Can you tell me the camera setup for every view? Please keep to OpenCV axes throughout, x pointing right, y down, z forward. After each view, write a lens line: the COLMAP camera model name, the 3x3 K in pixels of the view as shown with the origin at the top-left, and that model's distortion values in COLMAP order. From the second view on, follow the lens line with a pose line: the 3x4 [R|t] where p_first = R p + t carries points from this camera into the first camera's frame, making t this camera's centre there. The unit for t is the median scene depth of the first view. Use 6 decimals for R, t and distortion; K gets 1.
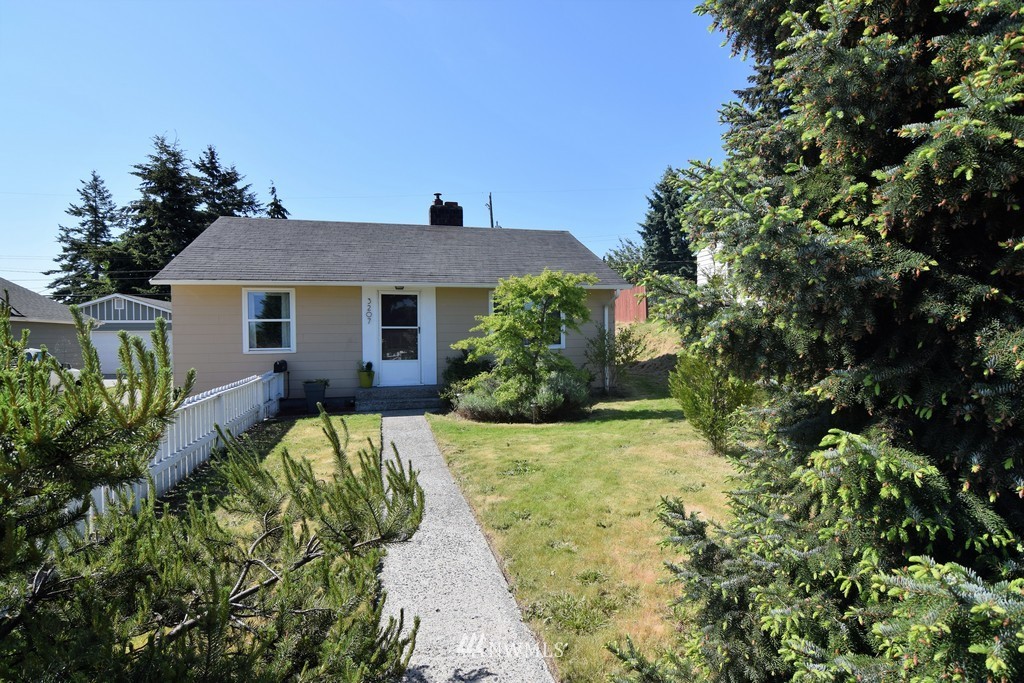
lens RADIAL K [[509.7, 0, 504.8], [0, 509.7, 356.7], [0, 0, 1]] dist [-0.010522, -0.006279]
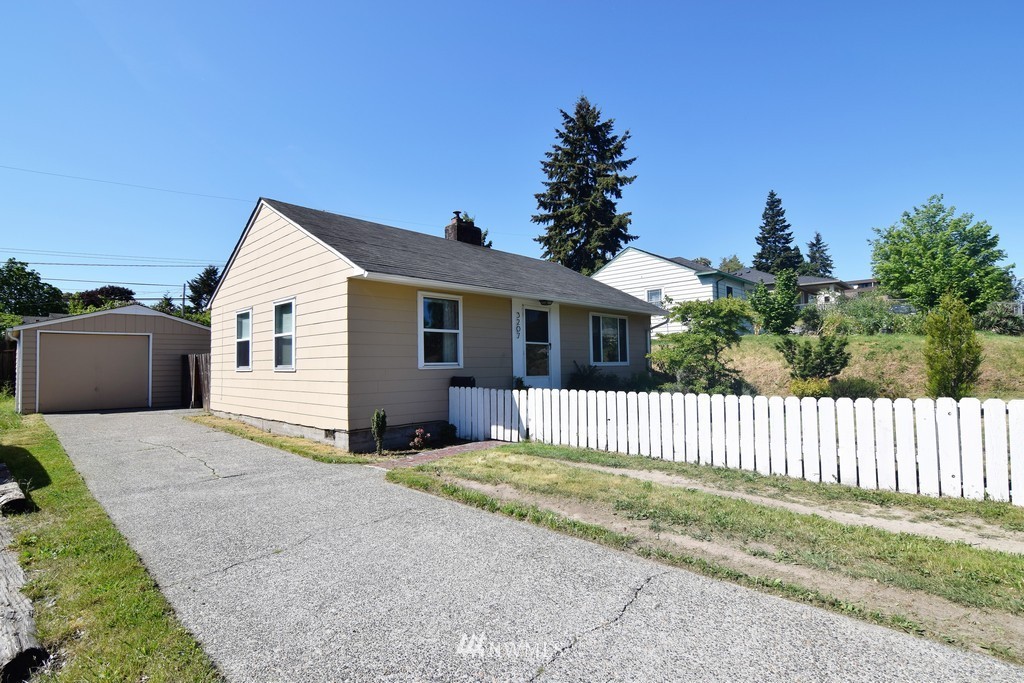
lens RADIAL K [[509.7, 0, 510.9], [0, 509.7, 339.5], [0, 0, 1]] dist [-0.010522, -0.006279]
pose [[0.839974, 0.029064, 0.541847, -0.359993], [0.025598, 0.995330, -0.093071, 0.011783], [-0.542022, 0.092047, 0.835308, 0.093519]]
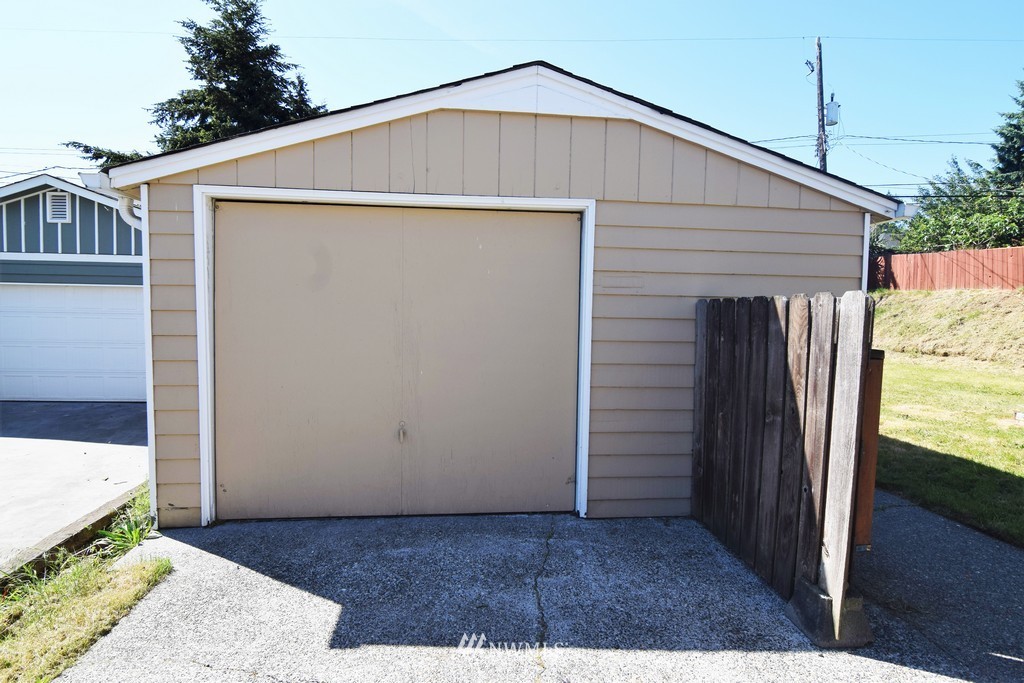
lens RADIAL K [[509.7, 0, 491.6], [0, 509.7, 346.5], [0, 0, 1]] dist [-0.010522, -0.006279]
pose [[0.987511, 0.039535, -0.152511, -0.397623], [-0.035910, 0.999005, 0.026451, -0.025832], [0.153405, -0.020644, 0.987948, 0.689535]]
